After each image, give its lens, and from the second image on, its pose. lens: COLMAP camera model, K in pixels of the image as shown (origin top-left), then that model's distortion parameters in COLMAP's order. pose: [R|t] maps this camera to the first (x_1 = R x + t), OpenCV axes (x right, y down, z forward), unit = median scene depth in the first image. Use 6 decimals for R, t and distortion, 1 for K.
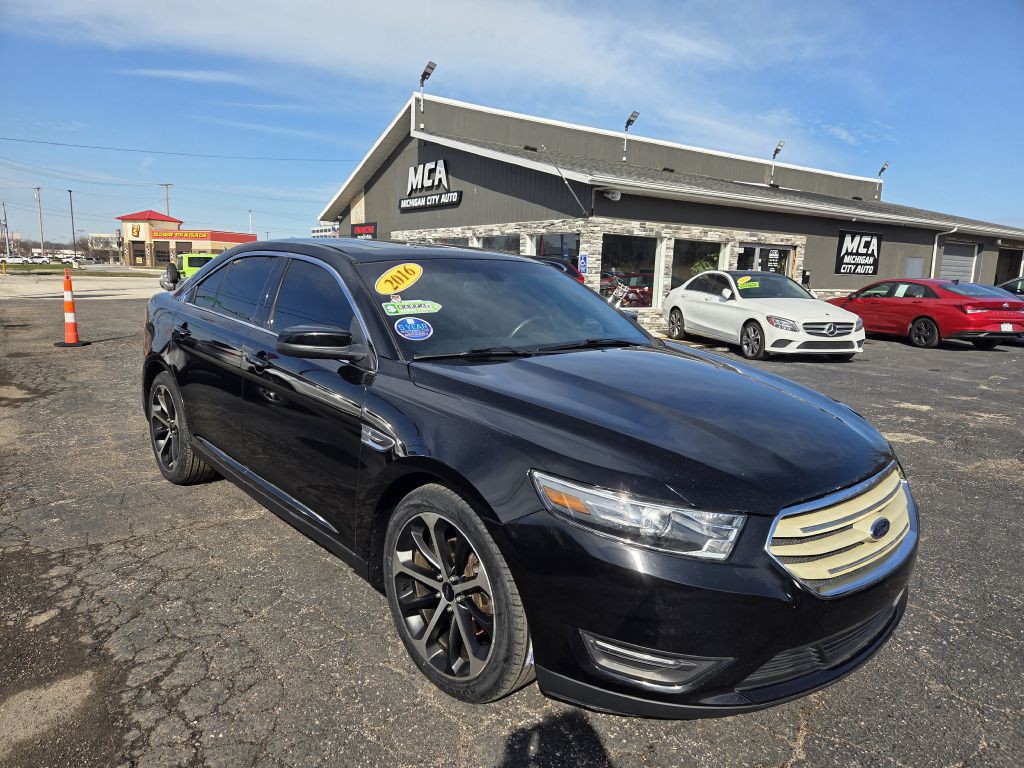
lens RADIAL K [[691.9, 0, 512.0], [0, 691.9, 384.0], [0, 0, 1]] dist [0.075201, -0.059831]
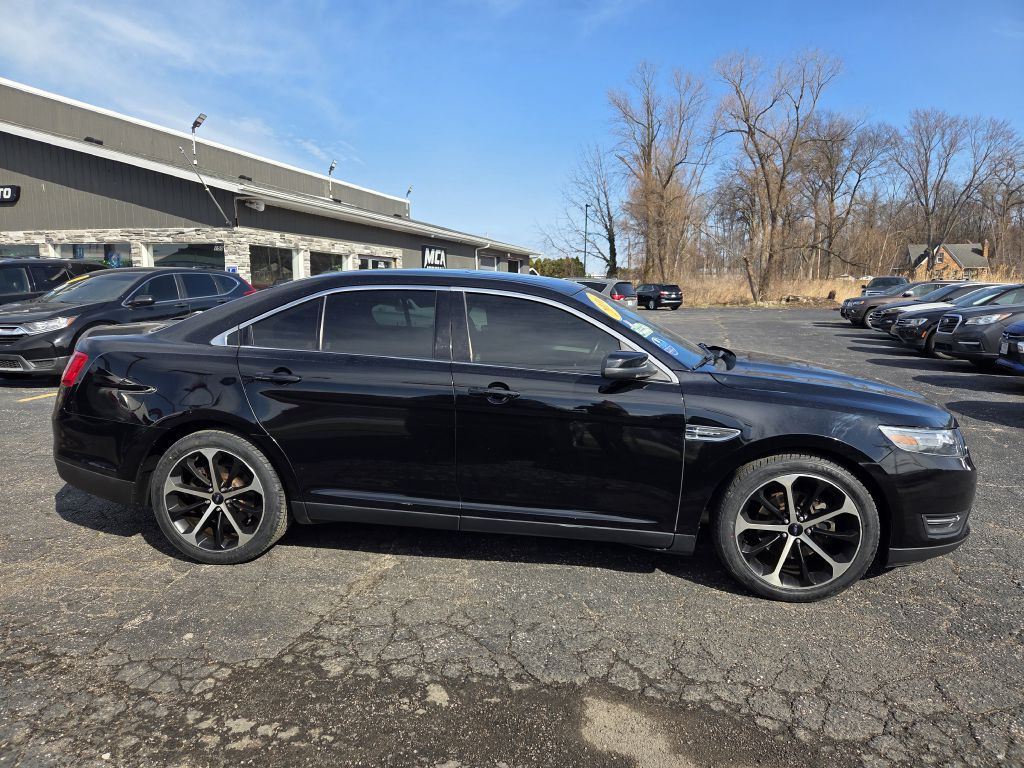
lens RADIAL K [[686.6, 0, 526.3], [0, 686.6, 363.4], [0, 0, 1]] dist [0.077658, -0.060645]
pose [[0.762869, -0.098353, 0.639029, -0.199793], [0.121354, 0.992578, 0.007895, -0.015918], [-0.635063, 0.071526, 0.769142, 0.036439]]
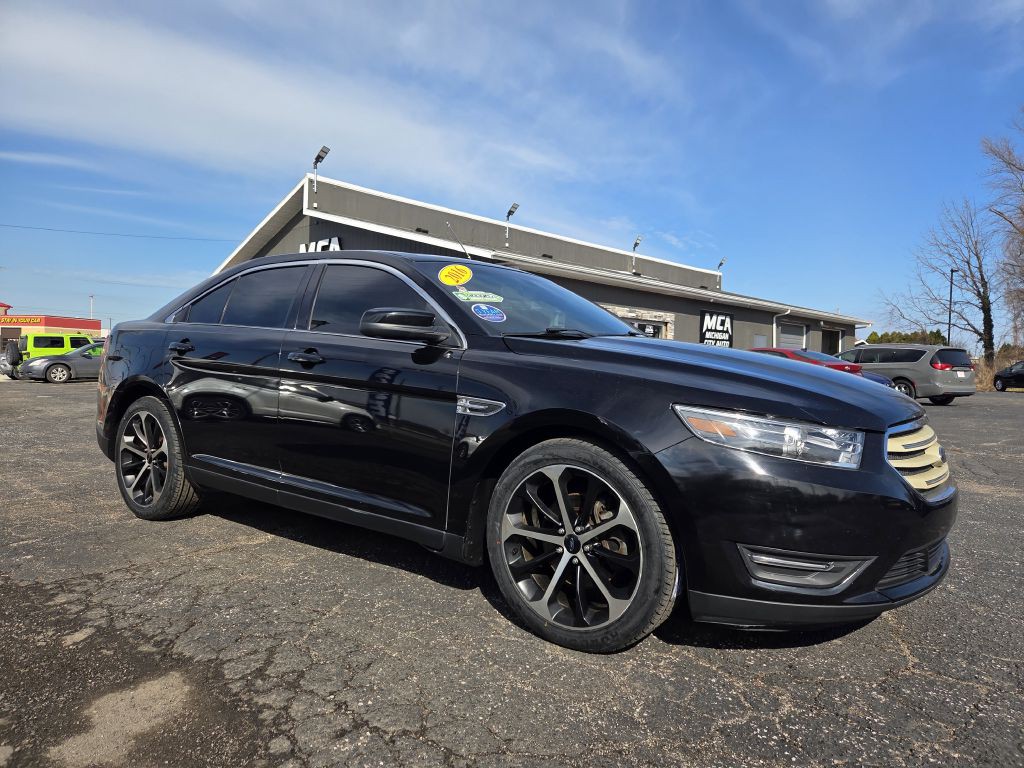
lens RADIAL K [[686.6, 0, 526.3], [0, 686.6, 363.4], [0, 0, 1]] dist [0.077658, -0.060645]
pose [[0.977730, -0.010147, 0.209621, -0.054095], [0.042257, 0.987892, -0.149280, 0.027142], [-0.205568, 0.154814, 0.966320, -0.001095]]
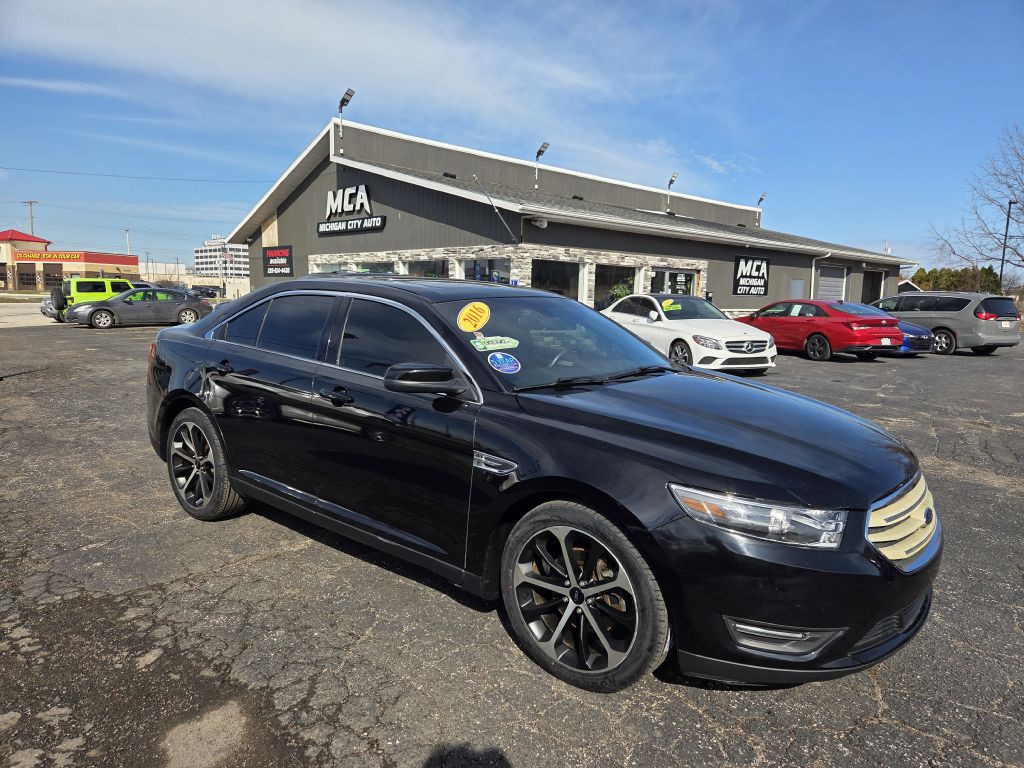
lens RADIAL K [[690.9, 0, 523.1], [0, 690.9, 376.3], [0, 0, 1]] dist [0.077809, -0.061682]
pose [[0.986944, -0.028098, 0.158597, -0.051135], [0.034269, 0.998753, -0.036312, -0.003017], [-0.157379, 0.041273, 0.986675, -0.017577]]
